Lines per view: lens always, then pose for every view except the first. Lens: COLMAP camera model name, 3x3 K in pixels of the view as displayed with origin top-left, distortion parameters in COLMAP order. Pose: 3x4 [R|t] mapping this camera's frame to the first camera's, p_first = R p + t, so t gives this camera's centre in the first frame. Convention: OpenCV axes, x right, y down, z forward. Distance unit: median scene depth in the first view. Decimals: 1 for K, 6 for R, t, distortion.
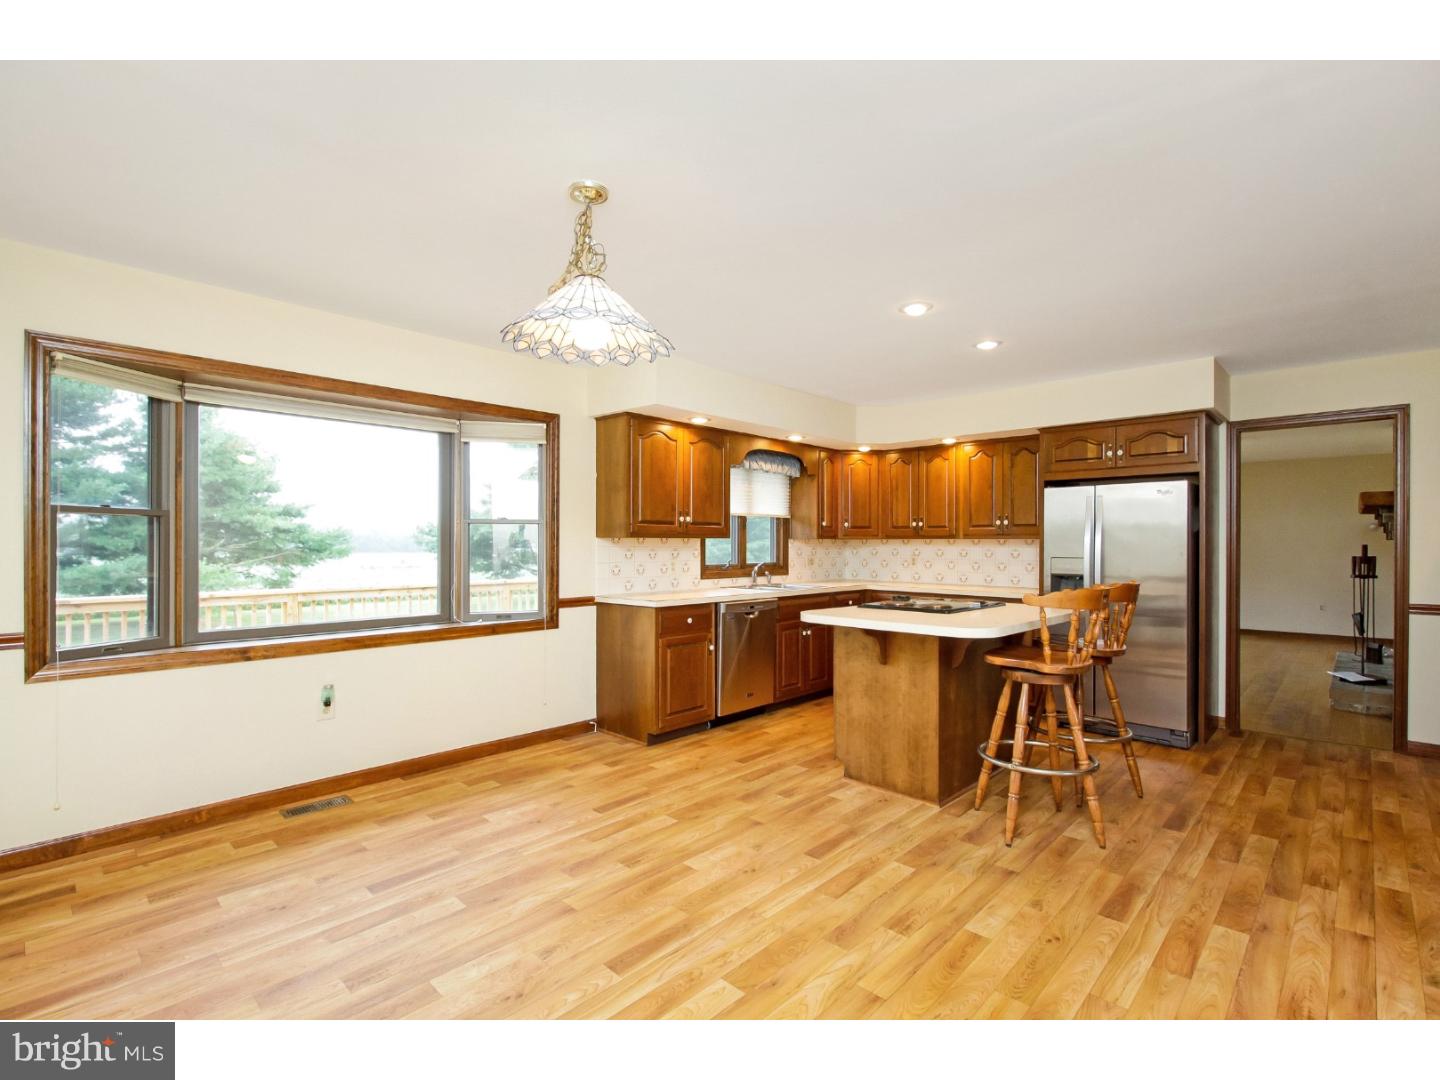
lens RADIAL K [[661.5, 0, 720.0], [0, 661.5, 540.0], [0, 0, 1]] dist [-0.000978, -0.000119]
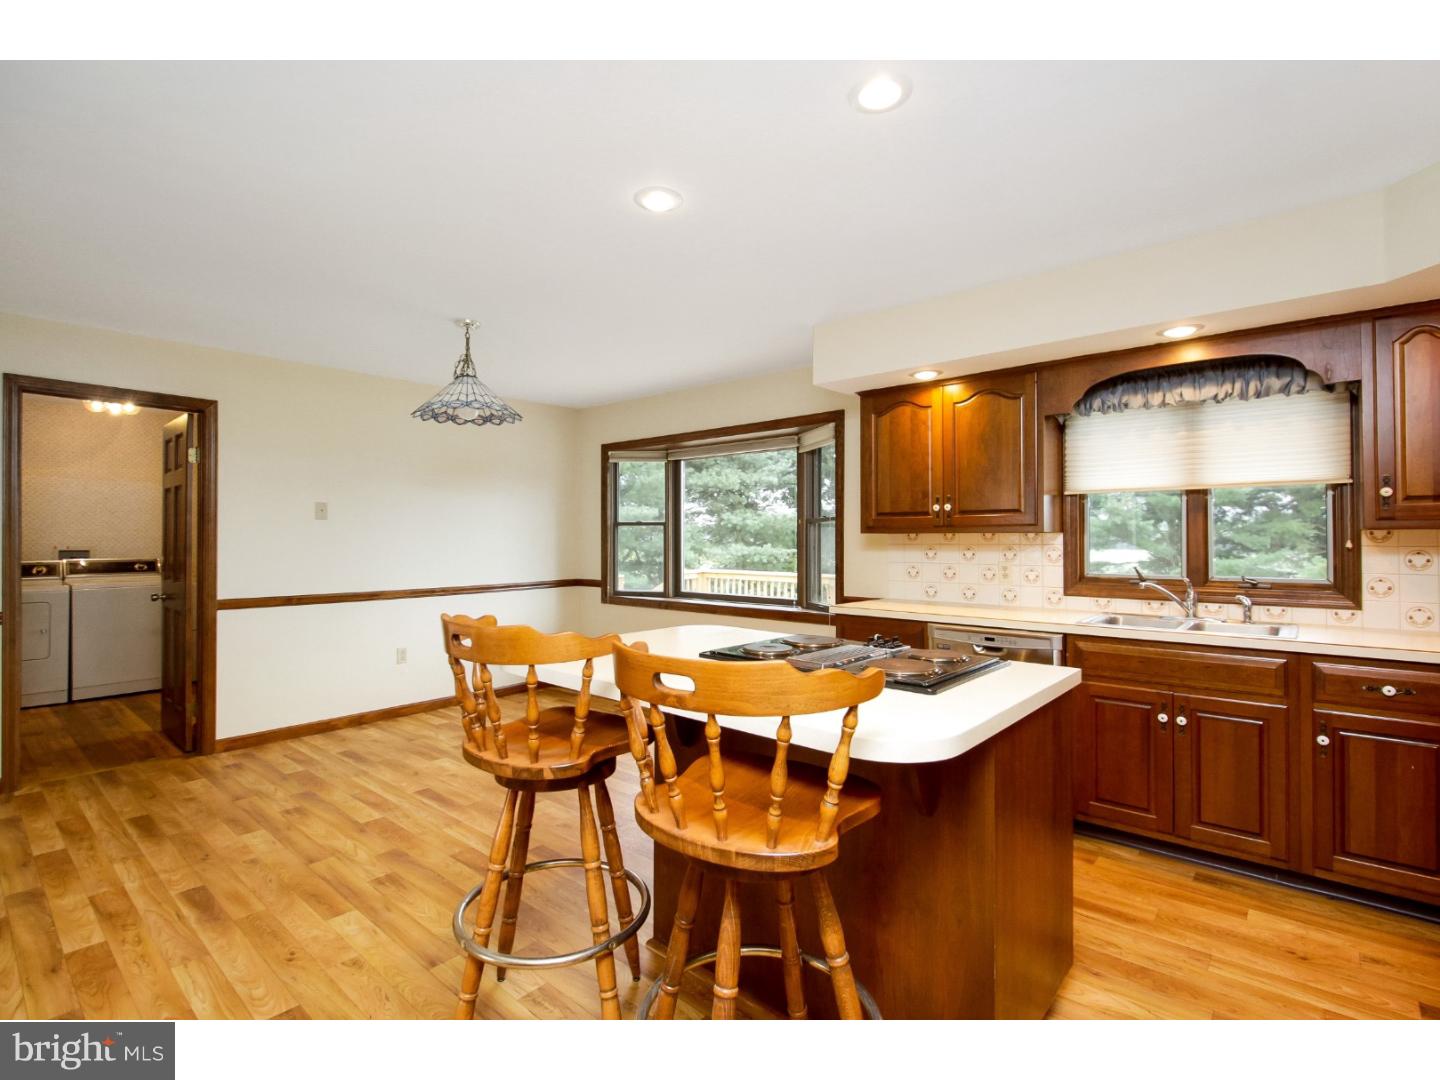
lens RADIAL K [[665.8, 0, 720.0], [0, 665.8, 540.0], [0, 0, 1]] dist [0.024447, -0.013980]
pose [[0.066674, -0.002255, -0.997772, 0.745334], [0.006630, 0.999976, -0.001817, 0.005109], [0.997753, -0.006494, 0.066687, 0.765916]]
